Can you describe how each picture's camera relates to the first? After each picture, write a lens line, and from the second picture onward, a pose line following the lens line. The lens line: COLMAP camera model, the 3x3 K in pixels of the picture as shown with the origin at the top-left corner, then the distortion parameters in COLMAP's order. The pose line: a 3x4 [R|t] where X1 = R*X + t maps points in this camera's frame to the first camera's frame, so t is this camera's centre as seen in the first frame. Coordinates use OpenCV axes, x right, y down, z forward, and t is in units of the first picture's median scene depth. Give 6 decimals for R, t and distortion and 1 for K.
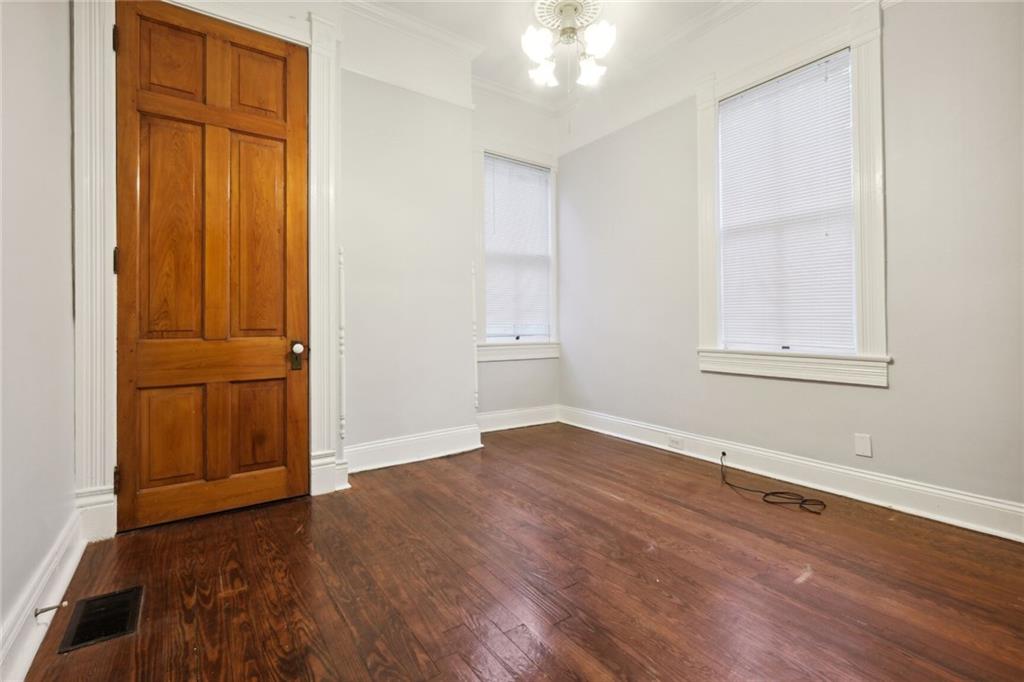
lens RADIAL K [[459.6, 0, 510.9], [0, 459.6, 326.0], [0, 0, 1]] dist [-0.000655, -0.000039]
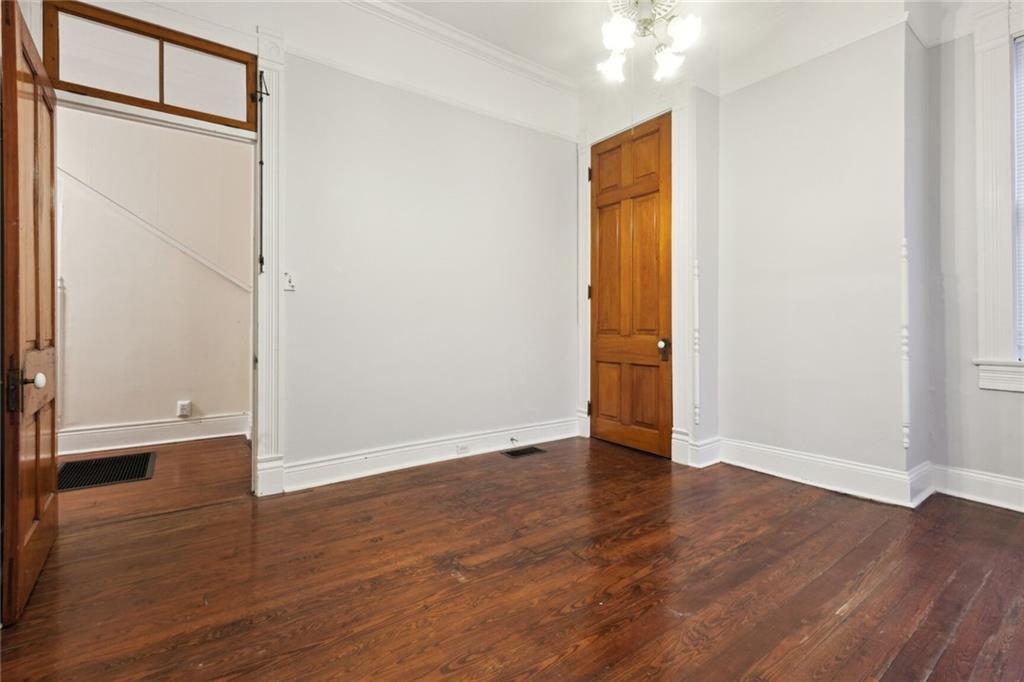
lens RADIAL K [[457.3, 0, 513.6], [0, 457.3, 335.0], [0, 0, 1]] dist [-0.001789, 0.000028]
pose [[0.009480, 0.020167, -0.999752, 0.907165], [-0.011296, 0.999735, 0.020060, -0.000267], [0.999891, 0.011103, 0.009706, 0.600657]]
